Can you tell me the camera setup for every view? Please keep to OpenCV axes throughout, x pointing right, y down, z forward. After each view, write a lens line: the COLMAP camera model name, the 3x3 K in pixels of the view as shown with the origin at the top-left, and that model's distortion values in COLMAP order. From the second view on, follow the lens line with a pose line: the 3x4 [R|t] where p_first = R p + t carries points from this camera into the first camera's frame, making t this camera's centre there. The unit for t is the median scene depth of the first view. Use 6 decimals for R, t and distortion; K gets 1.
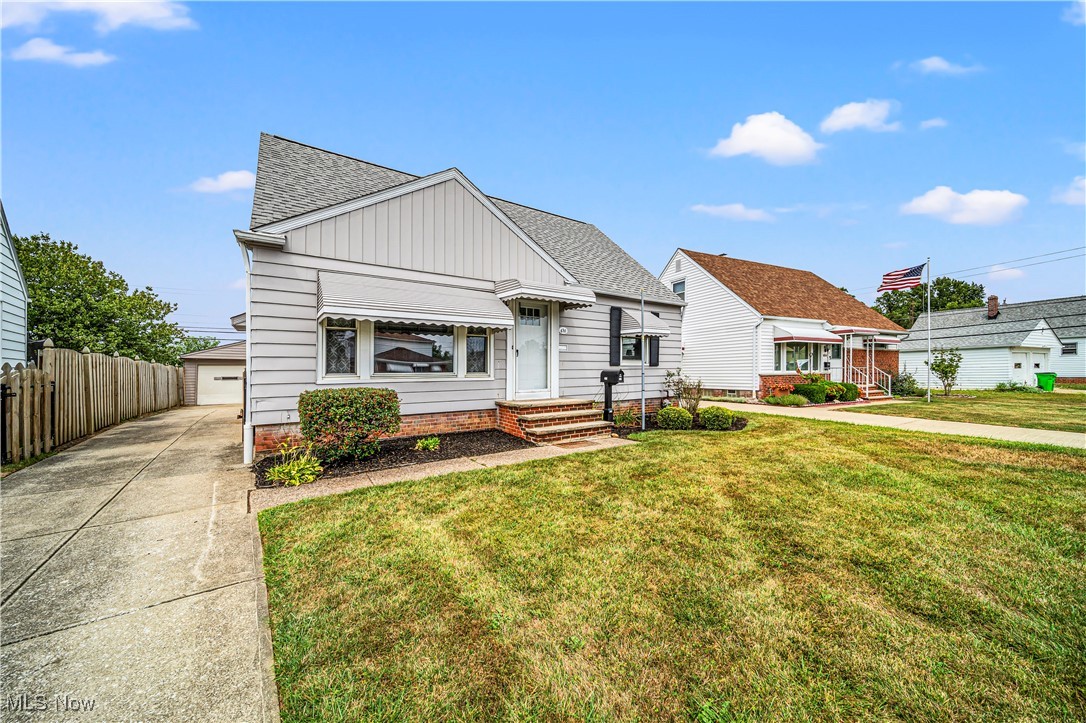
lens RADIAL K [[386.5, 0, 539.5], [0, 386.5, 360.7], [0, 0, 1]] dist [-0.001403, -0.000172]
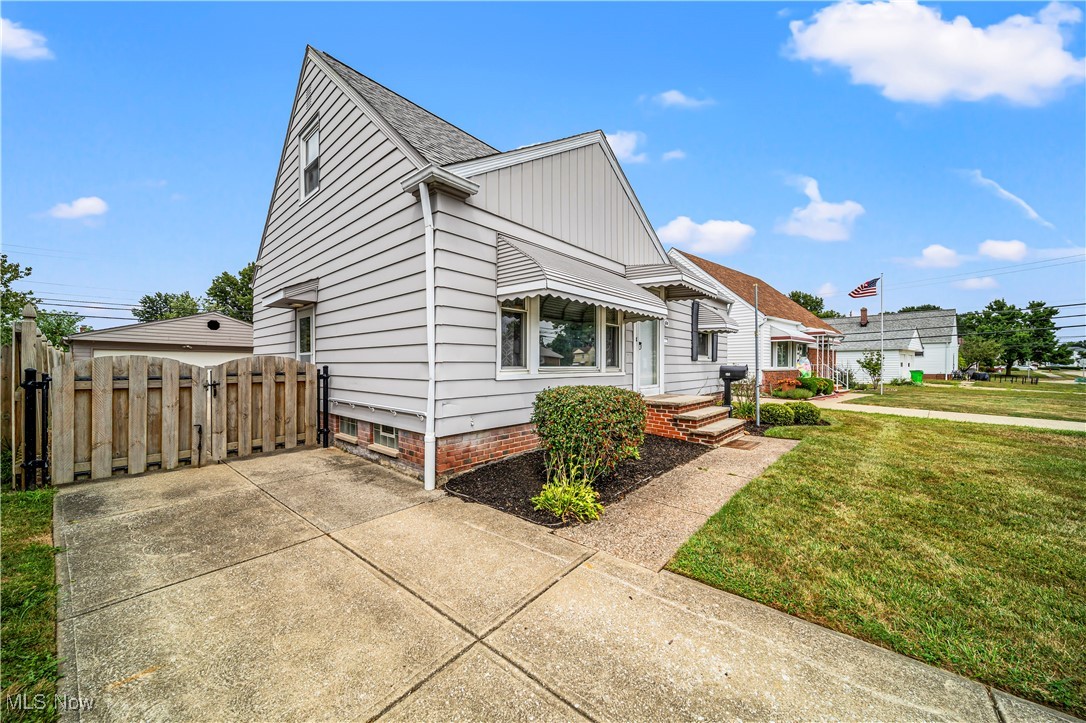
lens RADIAL K [[383.8, 0, 537.5], [0, 383.8, 357.5], [0, 0, 1]] dist [-0.001788, -0.000261]
pose [[0.971426, 0.016524, 0.236766, -0.515832], [-0.019025, 0.999785, 0.008281, 0.005549], [-0.236578, -0.012549, 0.971531, 0.179617]]
